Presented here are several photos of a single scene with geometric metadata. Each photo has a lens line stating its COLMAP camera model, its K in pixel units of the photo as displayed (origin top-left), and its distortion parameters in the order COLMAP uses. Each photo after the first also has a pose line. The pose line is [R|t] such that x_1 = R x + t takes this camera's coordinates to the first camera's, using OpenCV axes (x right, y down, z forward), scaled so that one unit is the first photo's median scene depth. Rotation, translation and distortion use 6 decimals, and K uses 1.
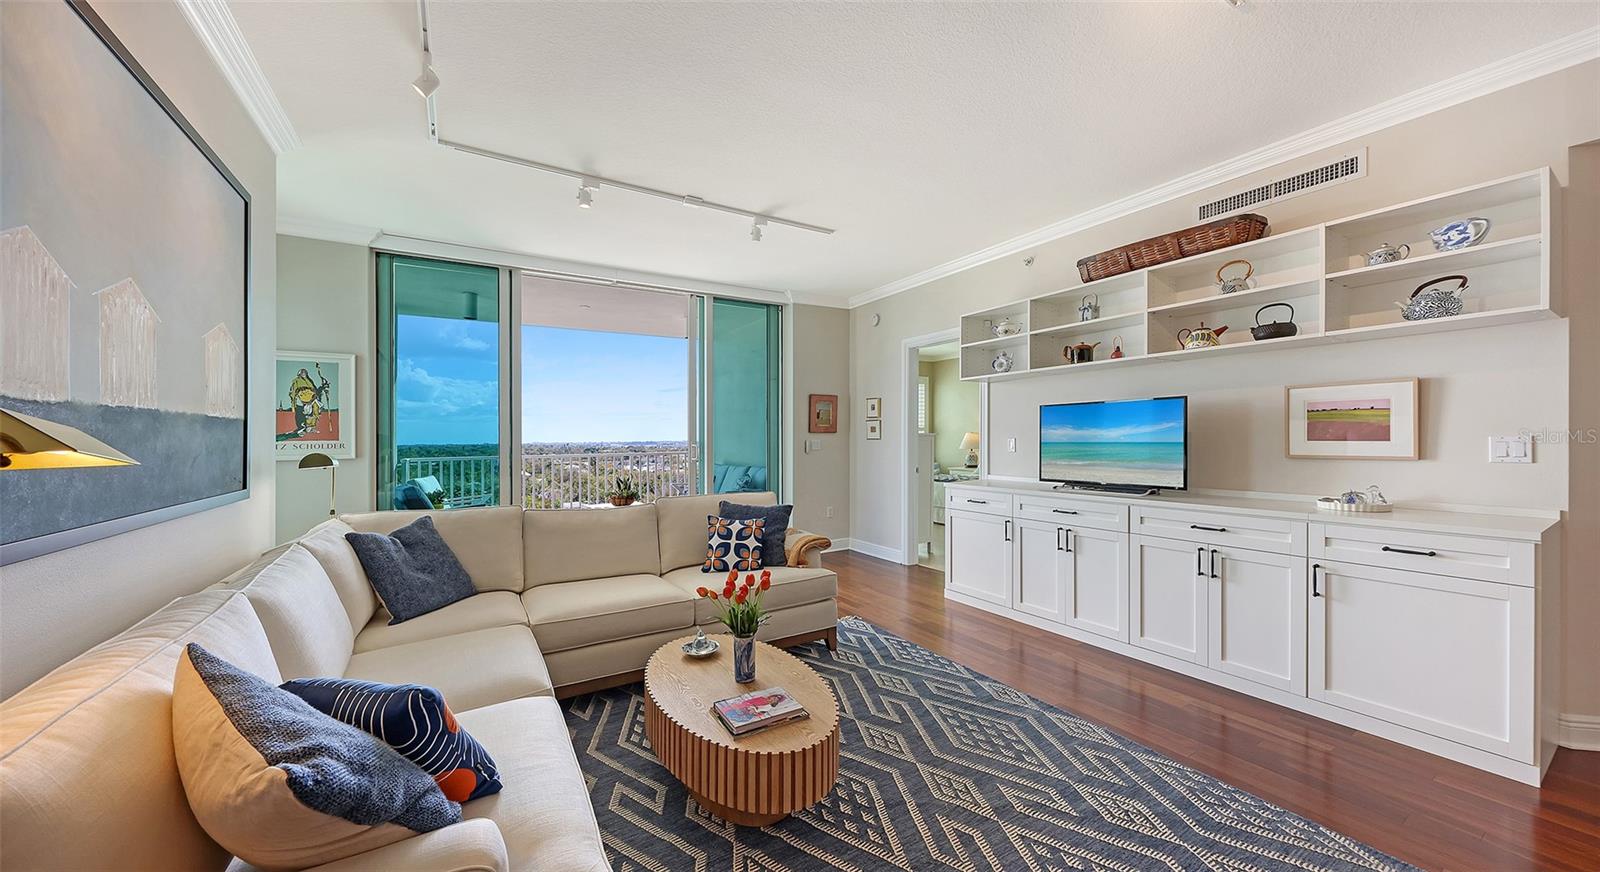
lens RADIAL K [[557.9, 0, 800.0], [0, 557.9, 436.0], [0, 0, 1]] dist [-0.000303, -0.000030]
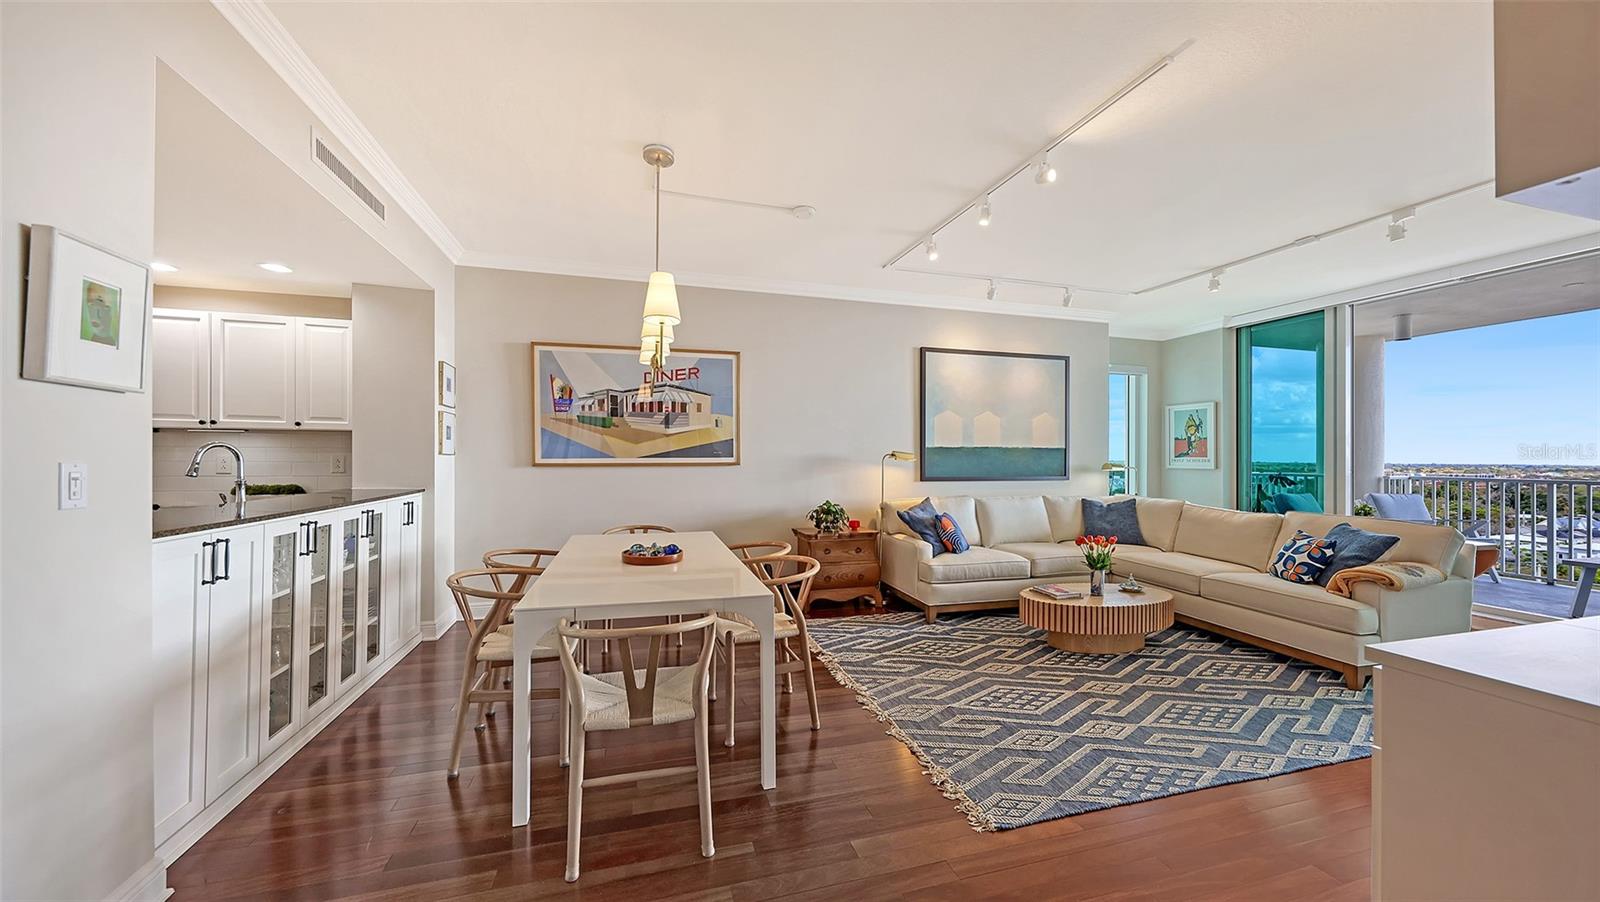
lens RADIAL K [[567.8, 0, 793.1], [0, 567.8, 445.3], [0, 0, 1]] dist [-0.001125, -0.000071]
pose [[-0.272398, -0.007496, -0.962155, 1.244932], [-0.000450, 0.999971, -0.007663, -0.015986], [0.962185, -0.001654, -0.272393, 0.366668]]
